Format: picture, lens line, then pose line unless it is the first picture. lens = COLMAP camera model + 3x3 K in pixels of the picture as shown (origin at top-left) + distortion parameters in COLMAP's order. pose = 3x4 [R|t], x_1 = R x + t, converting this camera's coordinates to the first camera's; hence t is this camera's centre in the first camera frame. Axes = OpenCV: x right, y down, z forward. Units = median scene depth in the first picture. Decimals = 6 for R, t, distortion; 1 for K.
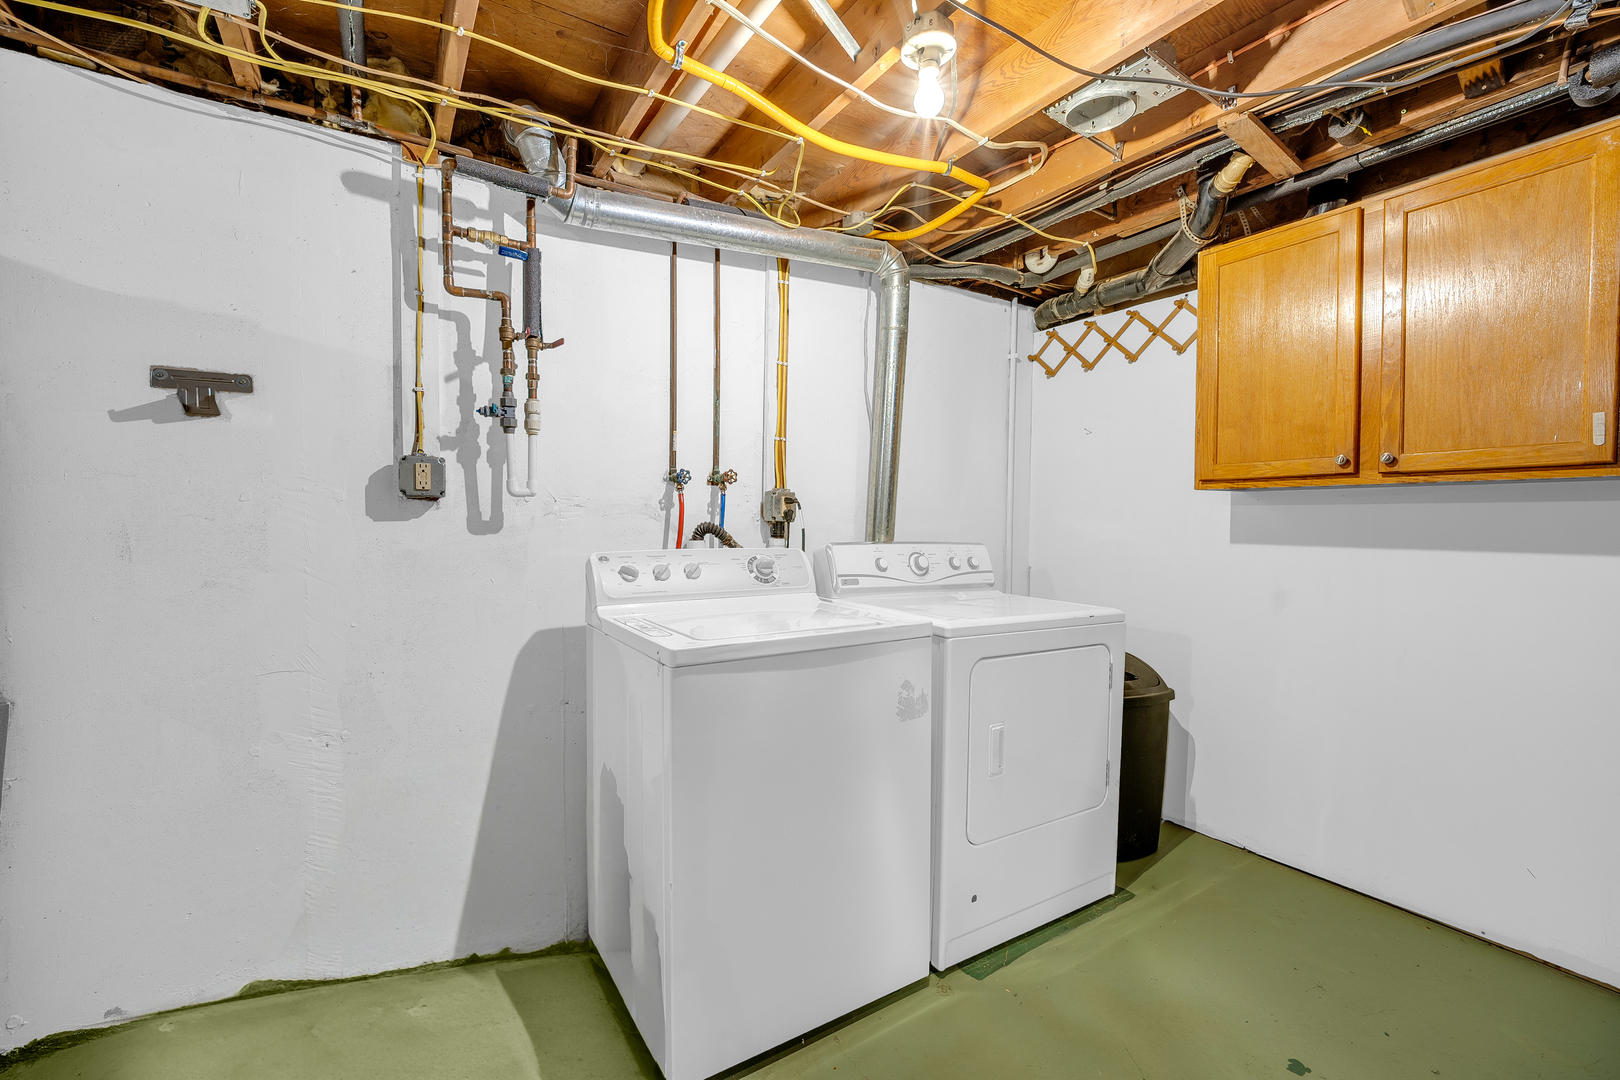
lens RADIAL K [[668.9, 0, 811.6], [0, 668.9, 537.6], [0, 0, 1]] dist [-0.003960, 0.000258]
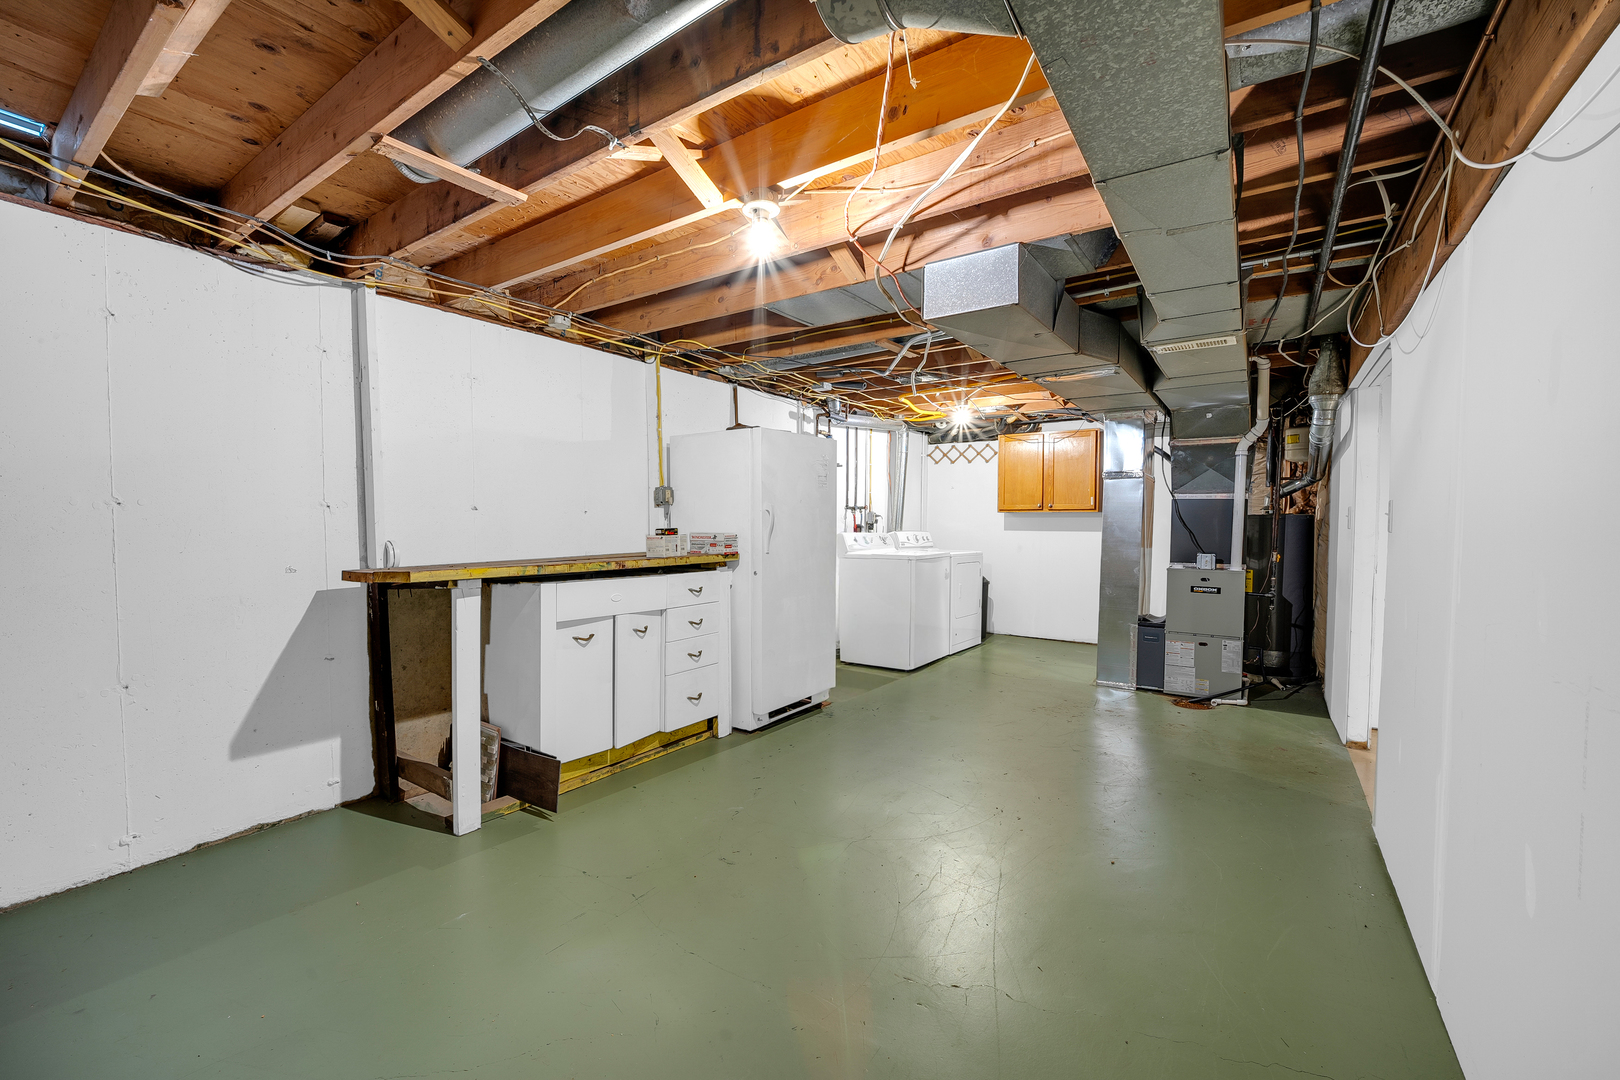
lens RADIAL K [[668.9, 0, 797.8], [0, 668.9, 536.4], [0, 0, 1]] dist [-0.003960, 0.000258]
pose [[0.922995, -0.010306, 0.384674, -1.360879], [0.009817, 0.999947, 0.003235, 0.018472], [-0.384687, 0.000790, 0.923047, -1.382486]]
